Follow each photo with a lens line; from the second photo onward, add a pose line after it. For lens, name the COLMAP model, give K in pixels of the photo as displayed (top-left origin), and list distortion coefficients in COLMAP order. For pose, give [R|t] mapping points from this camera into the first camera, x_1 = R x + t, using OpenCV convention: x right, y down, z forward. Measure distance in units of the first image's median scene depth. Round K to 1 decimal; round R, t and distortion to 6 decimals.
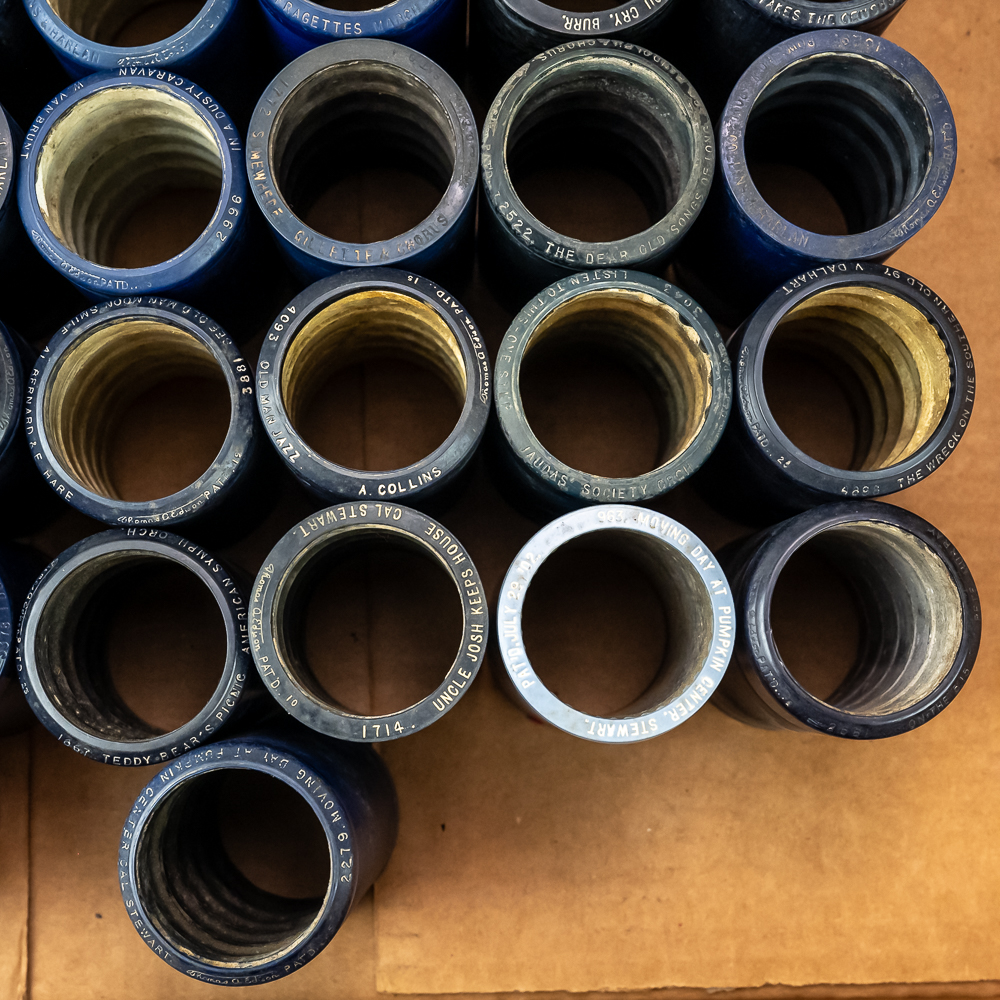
lens RADIAL K [[1743.7, 0, 499.4], [0, 1743.7, 491.4], [0, 0, 1]] dist [0.030943, 0.000000]
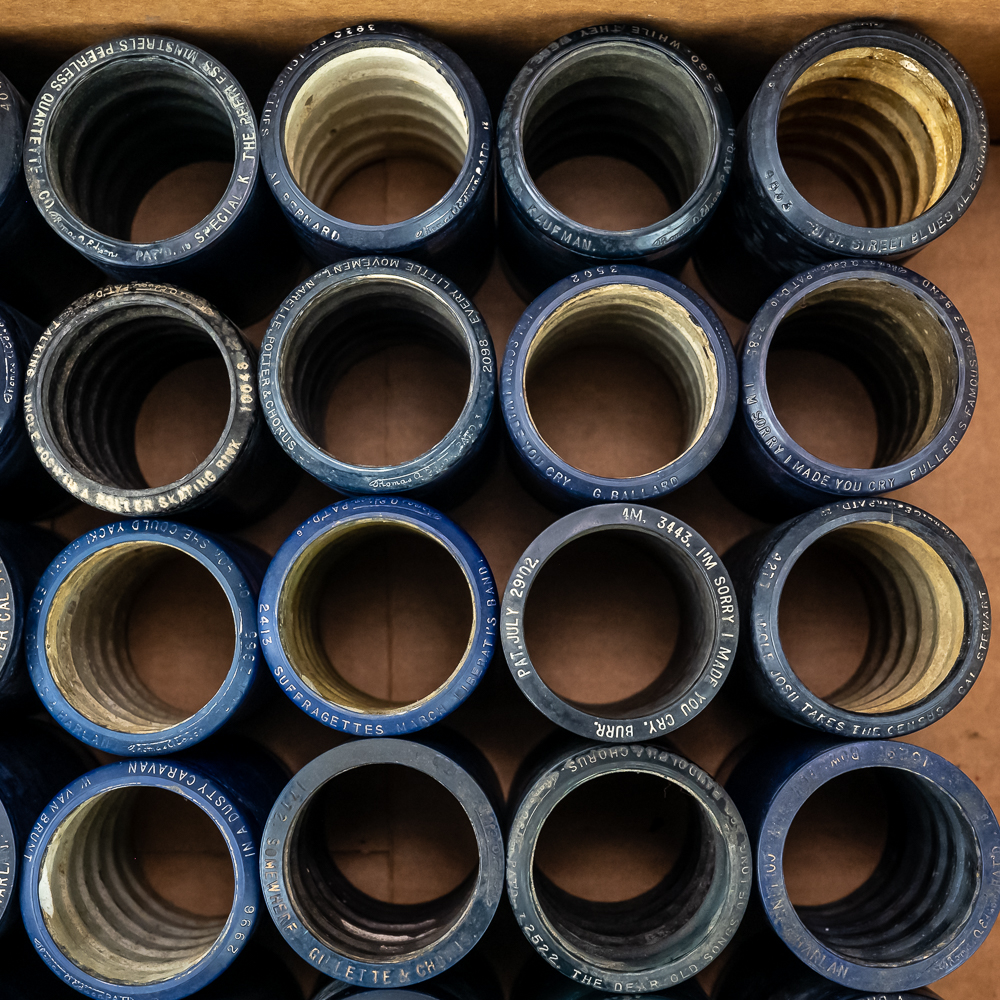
lens RADIAL K [[1705.5, 0, 497.7], [0, 1705.5, 503.3], [0, 0, 1]] dist [0.030661, 0.000000]
pose [[0.999822, 0.018617, -0.003117, -0.015930], [-0.018494, 0.999194, 0.035614, -0.423488], [0.003778, -0.035550, 0.999361, 0.074600]]
